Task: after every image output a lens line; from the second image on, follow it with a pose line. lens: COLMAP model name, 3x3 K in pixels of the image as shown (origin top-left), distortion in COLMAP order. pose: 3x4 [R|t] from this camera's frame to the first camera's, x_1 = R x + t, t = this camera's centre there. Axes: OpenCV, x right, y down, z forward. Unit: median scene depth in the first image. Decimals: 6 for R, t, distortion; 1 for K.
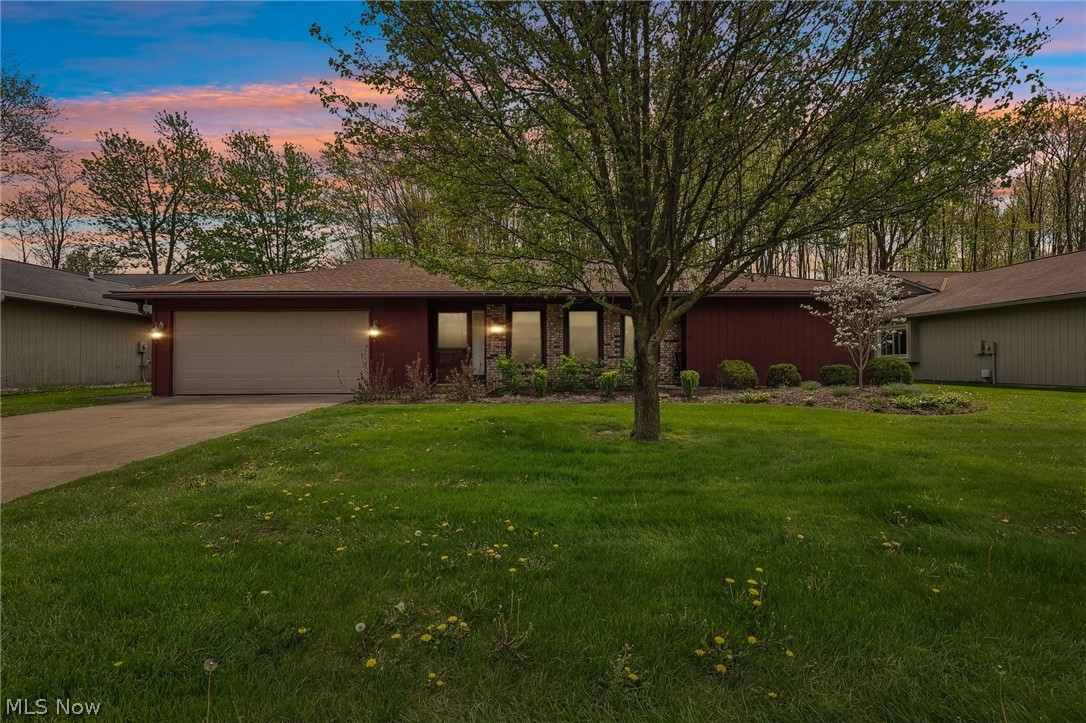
lens RADIAL K [[503.4, 0, 543.0], [0, 503.4, 361.5], [0, 0, 1]] dist [-0.000555, 0.000306]
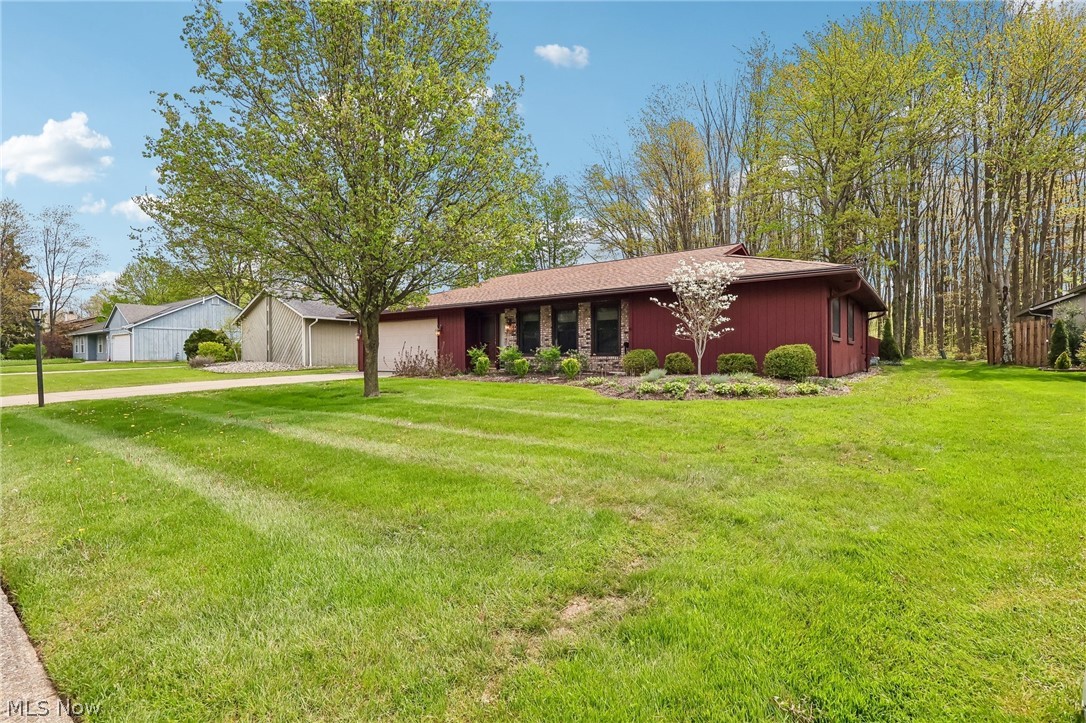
lens RADIAL K [[503.4, 0, 543.0], [0, 503.4, 361.5], [0, 0, 1]] dist [-0.000555, 0.000306]
pose [[0.763029, 0.006954, -0.646327, 0.942853], [0.006519, 0.999808, 0.018453, 0.002091], [0.646331, -0.018294, 0.762838, 0.047092]]
